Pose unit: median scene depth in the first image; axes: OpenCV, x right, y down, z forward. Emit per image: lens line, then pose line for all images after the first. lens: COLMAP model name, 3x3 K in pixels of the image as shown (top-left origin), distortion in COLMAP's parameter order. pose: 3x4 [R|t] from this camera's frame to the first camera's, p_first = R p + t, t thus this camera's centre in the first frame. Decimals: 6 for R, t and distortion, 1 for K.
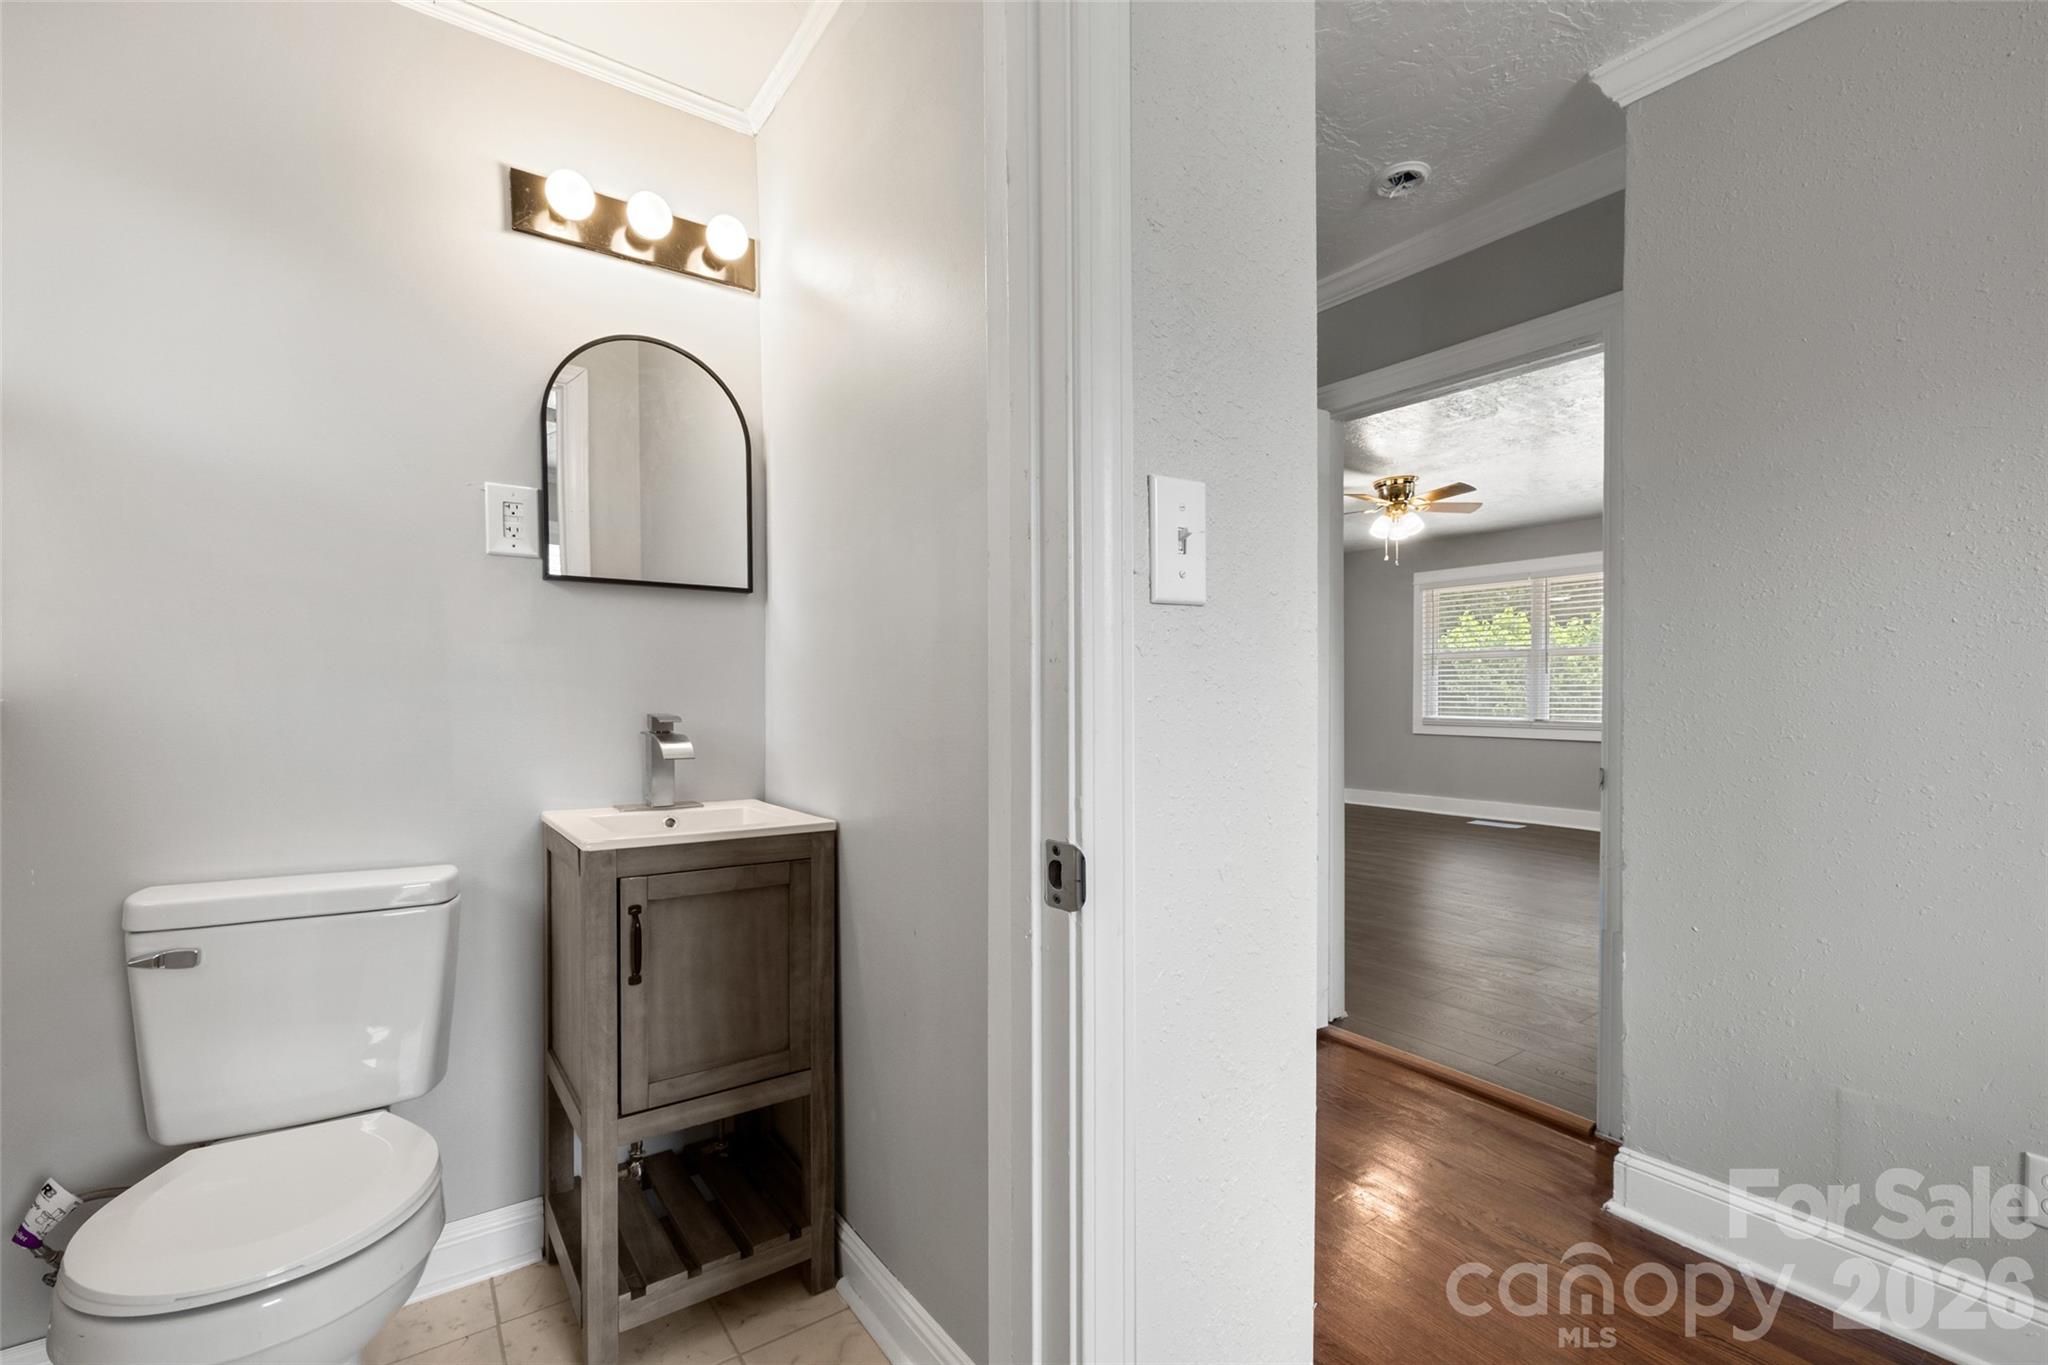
lens RADIAL K [[887.8, 0, 1034.2], [0, 887.8, 719.2], [0, 0, 1]] dist [0.000636, -0.000624]
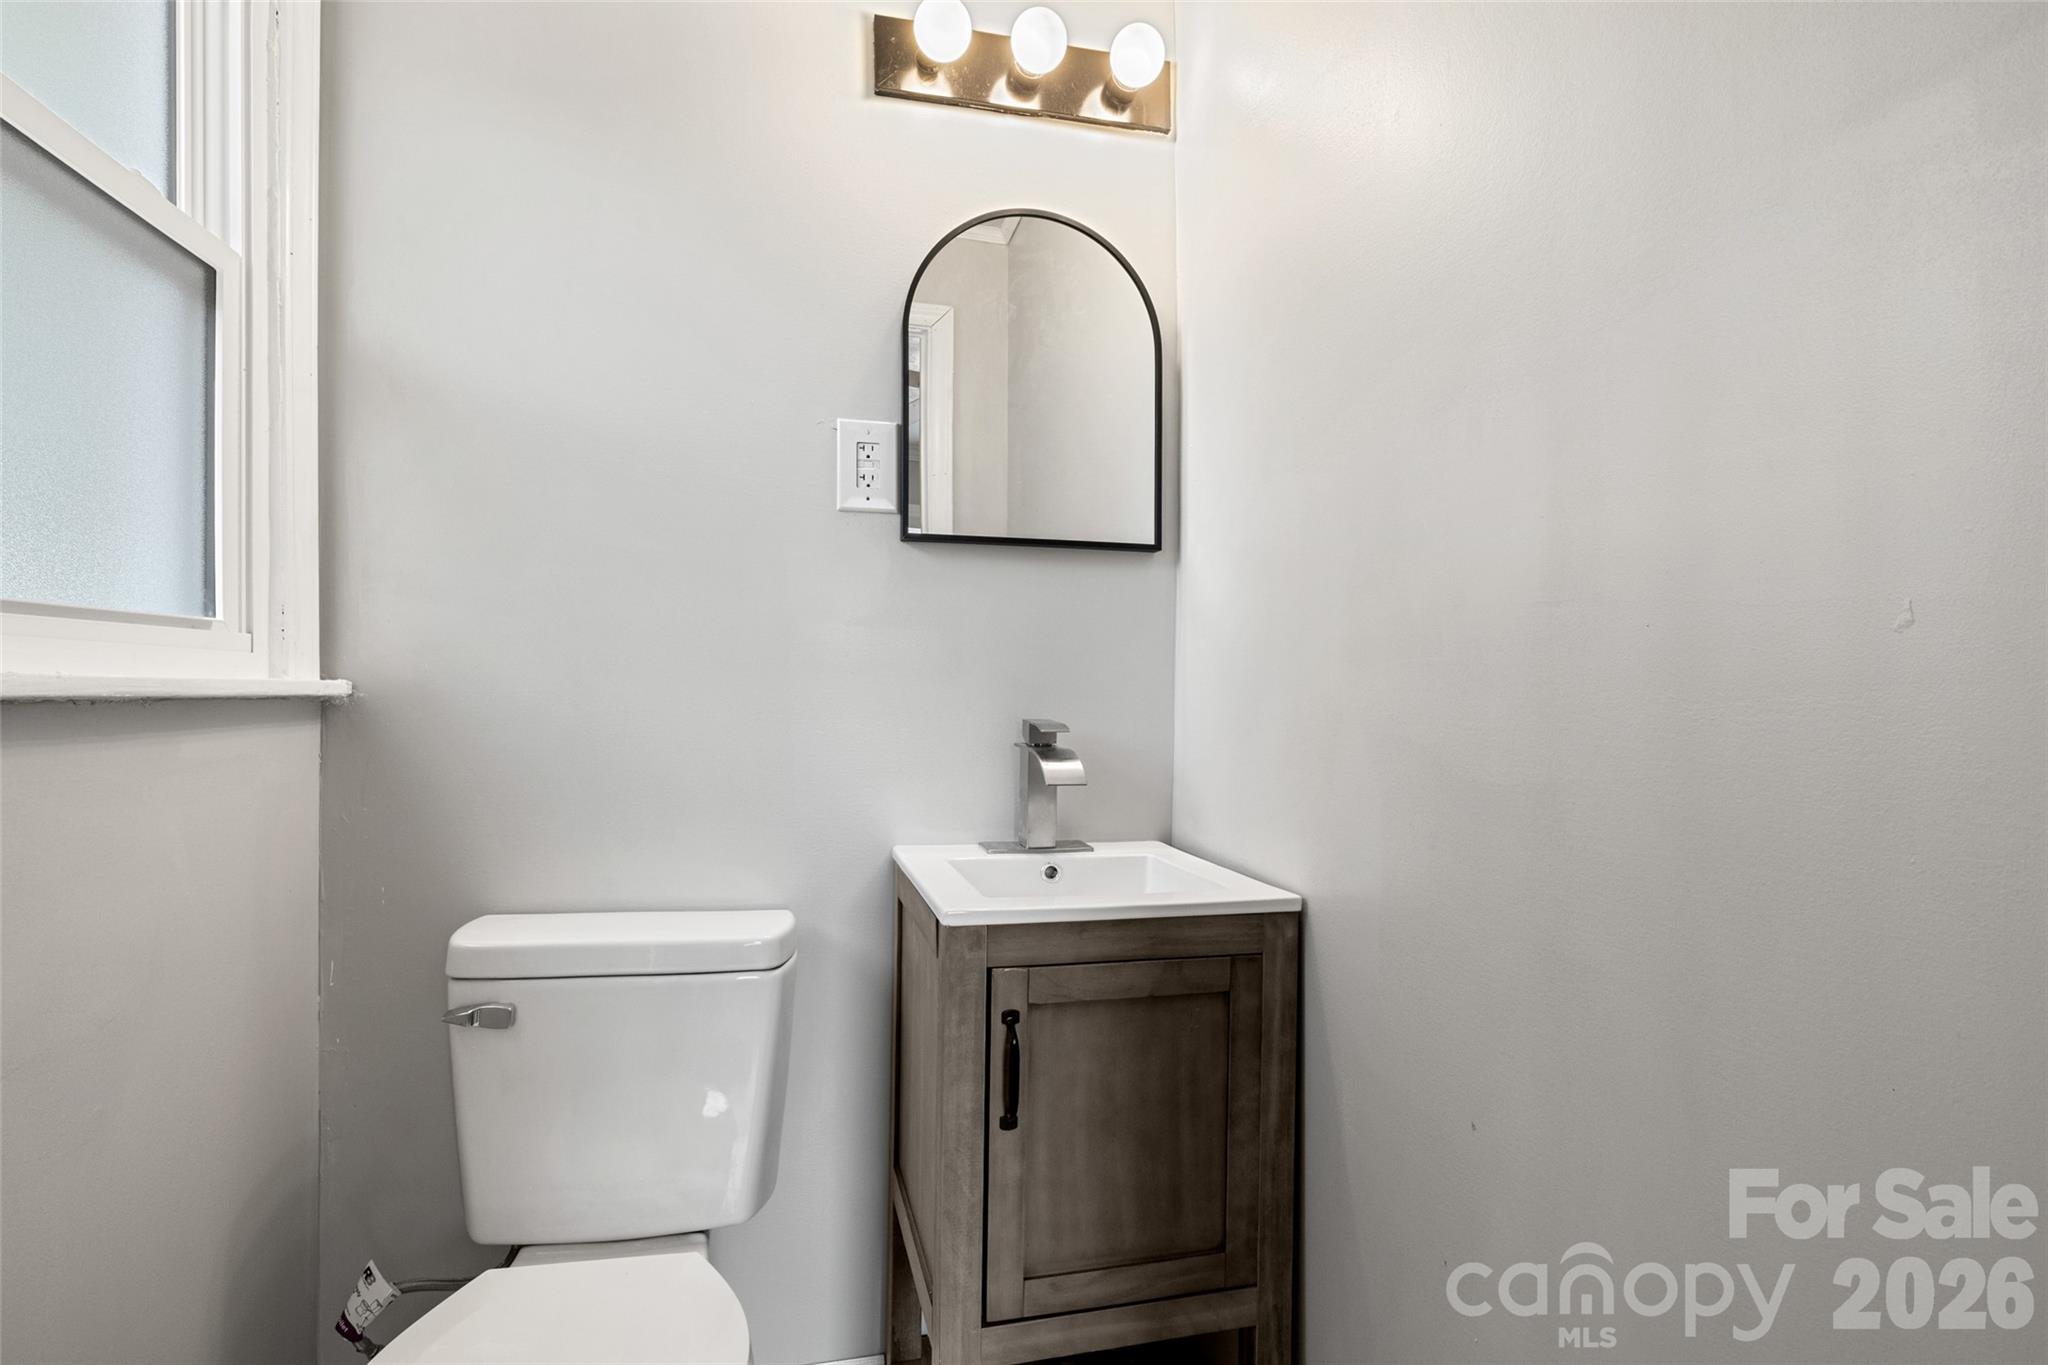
lens RADIAL K [[970.6, 0, 1020.1], [0, 970.6, 686.1], [0, 0, 1]] dist [0.000151, 0.000776]
pose [[0.926811, 0.005855, -0.375482, -0.150314], [-0.016963, 0.999511, -0.026286, -0.013319], [0.375144, 0.030731, 0.926457, 0.280978]]
